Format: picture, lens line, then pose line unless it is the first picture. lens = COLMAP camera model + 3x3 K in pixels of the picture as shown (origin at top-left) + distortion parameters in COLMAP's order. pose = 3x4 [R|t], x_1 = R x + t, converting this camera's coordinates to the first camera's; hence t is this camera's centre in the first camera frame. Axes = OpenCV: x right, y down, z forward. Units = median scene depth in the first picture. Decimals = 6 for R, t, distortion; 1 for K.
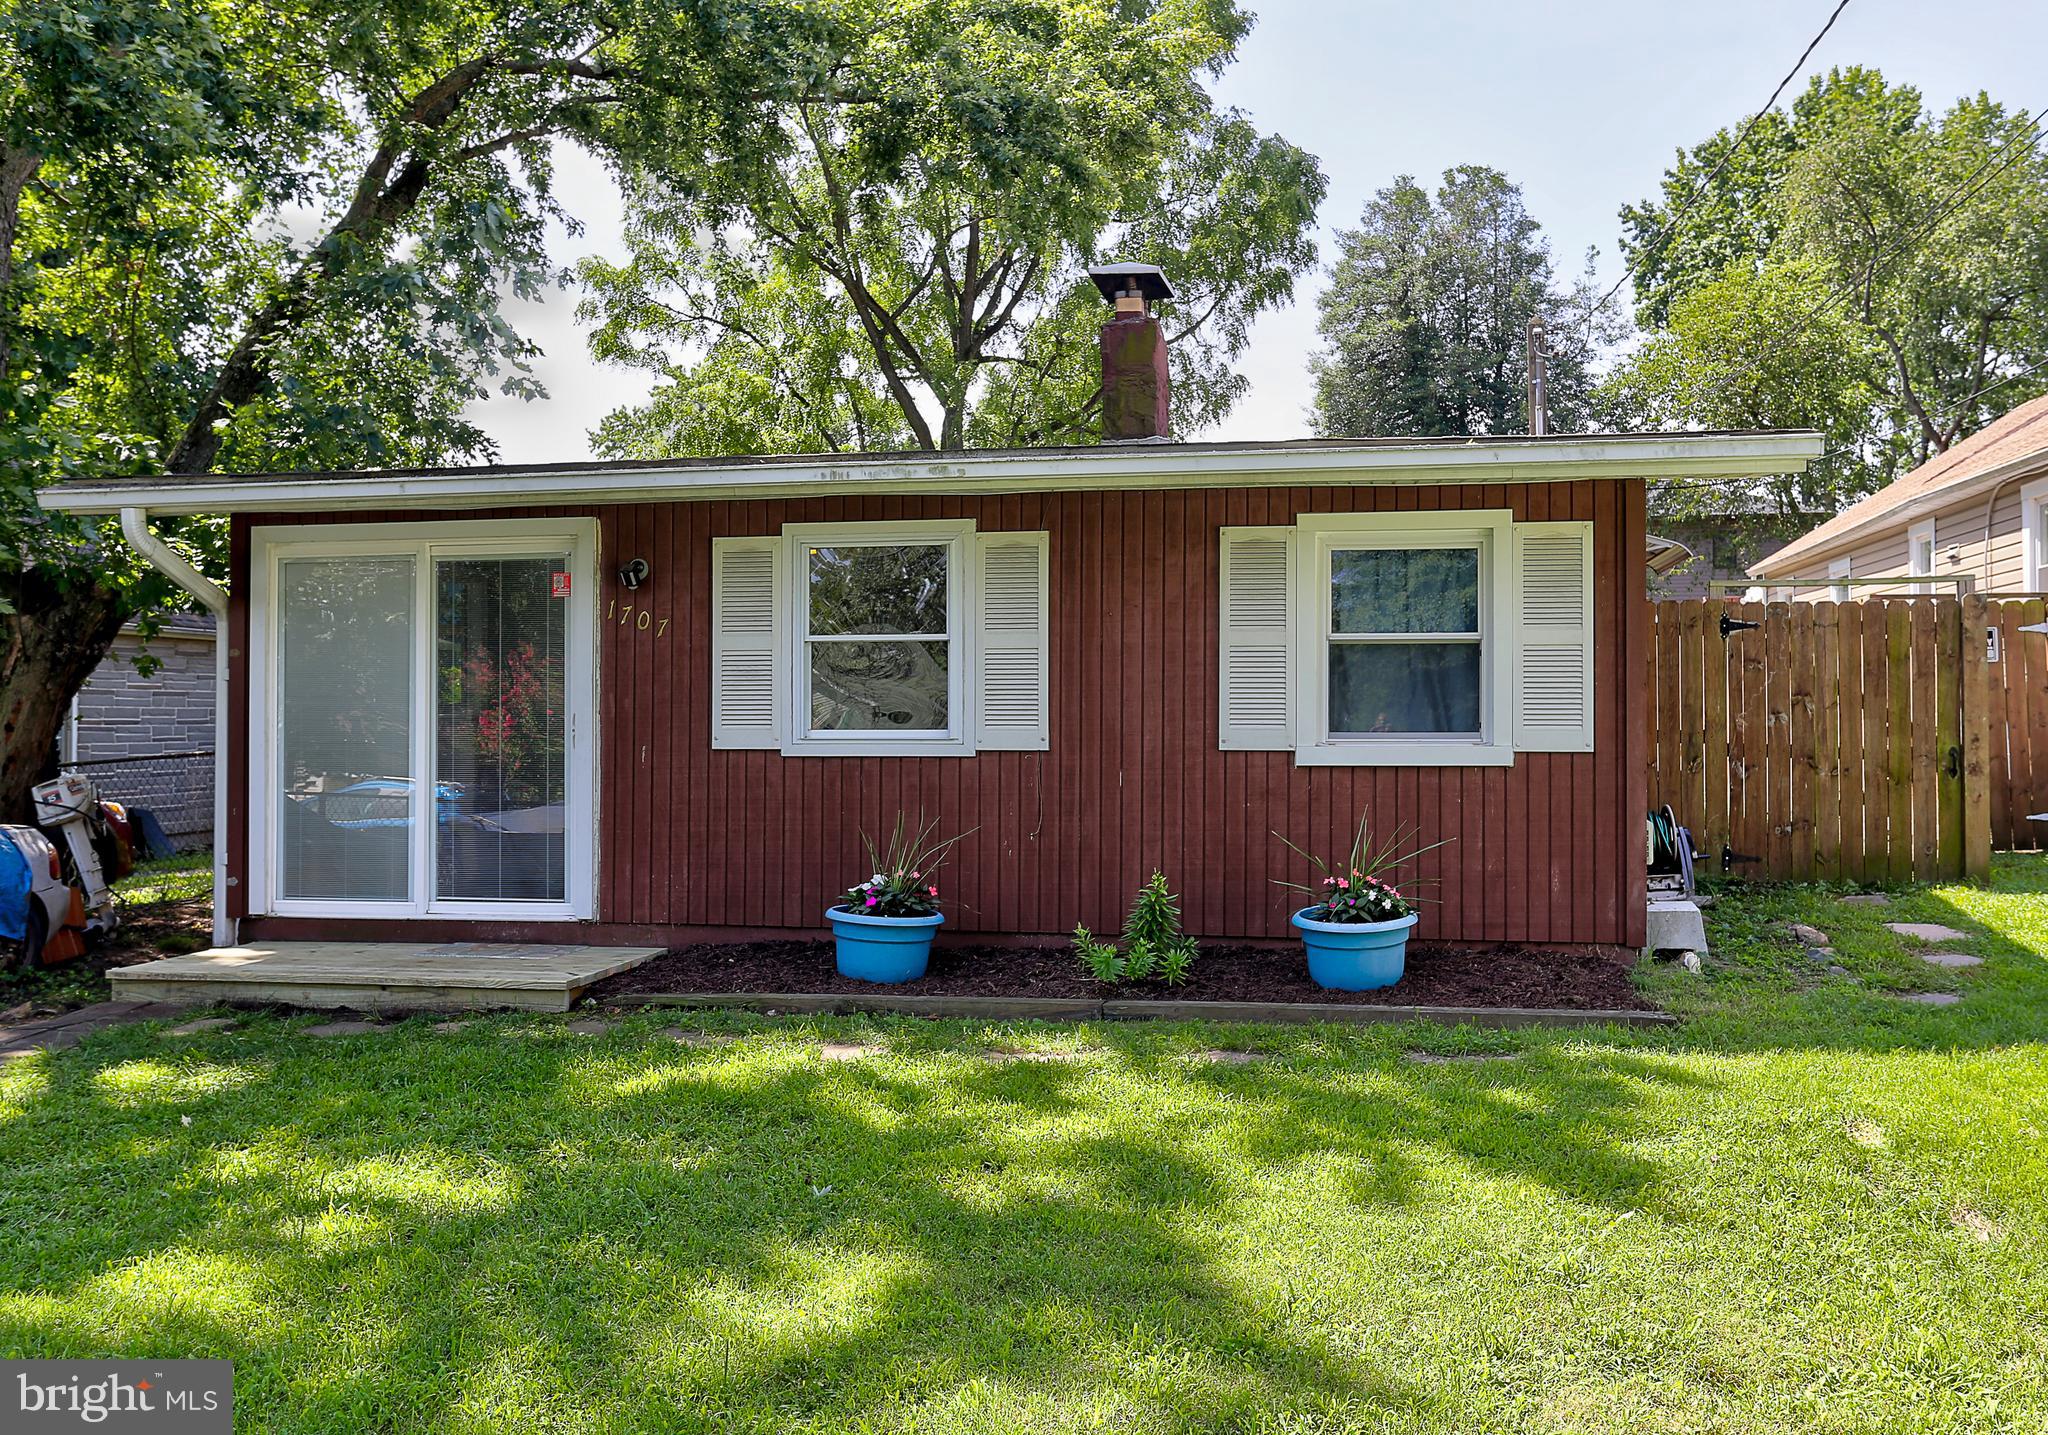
lens RADIAL K [[1615.4, 0, 1023.8], [0, 1615.4, 704.2], [0, 0, 1]] dist [-0.016885, -0.002230]
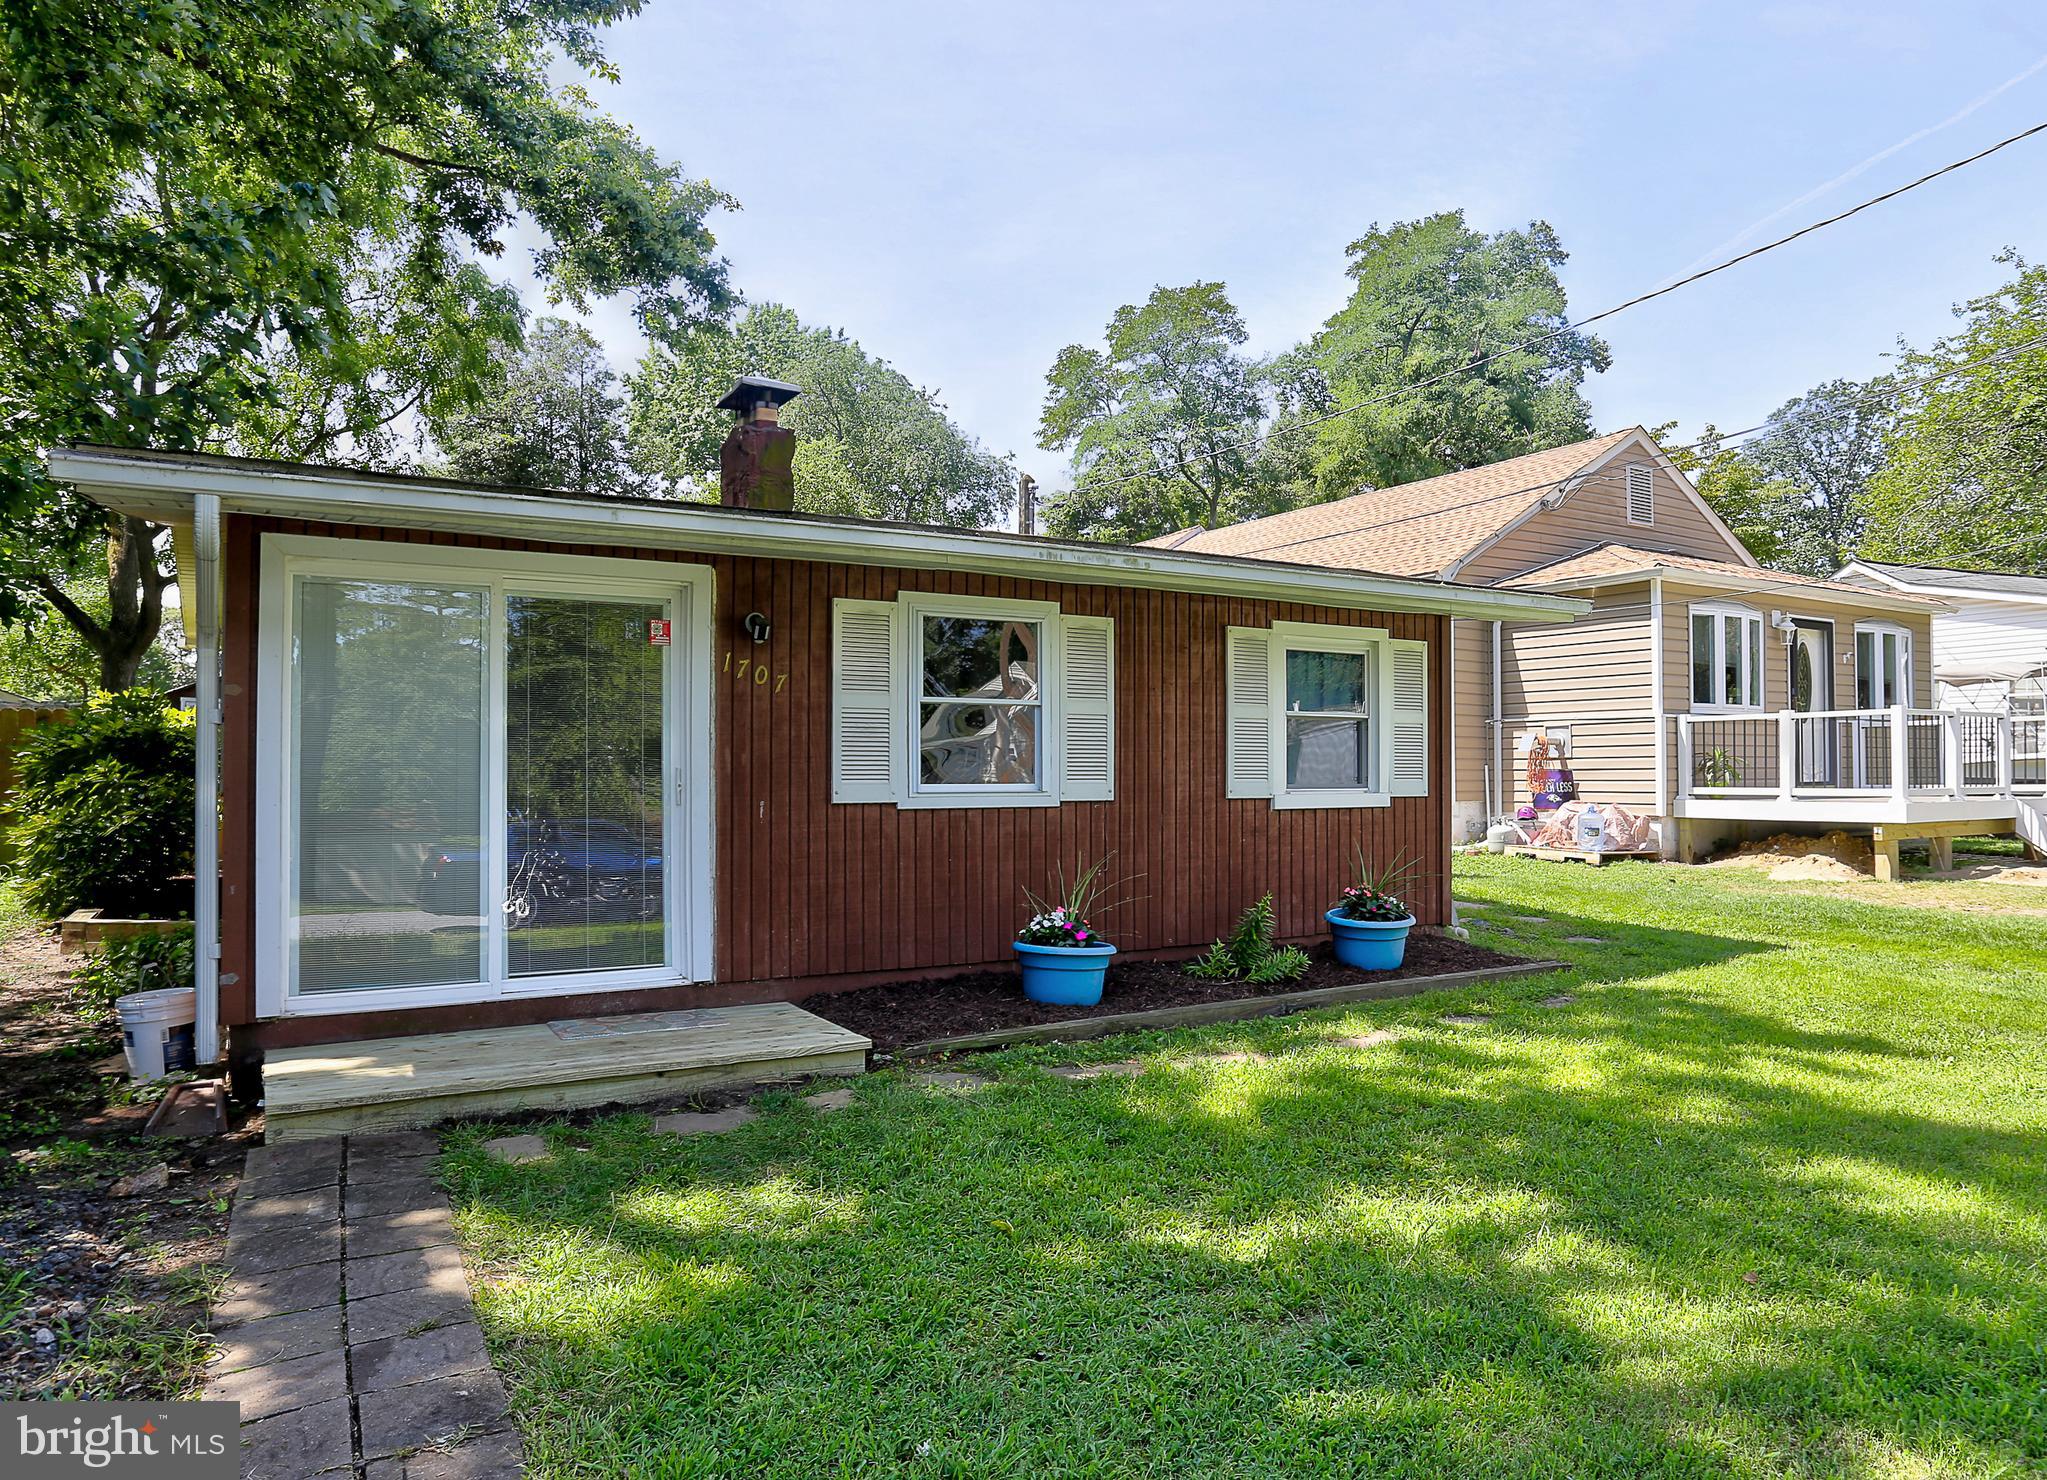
lens RADIAL K [[1301.9, 0, 1024.5], [0, 1301.9, 754.7], [0, 0, 1]] dist [-0.047875, -0.001425]
pose [[0.771707, 0.010226, 0.635896, -0.642520], [-0.006479, 0.999945, -0.008217, 0.002996], [-0.635945, 0.002222, 0.771731, 0.290705]]
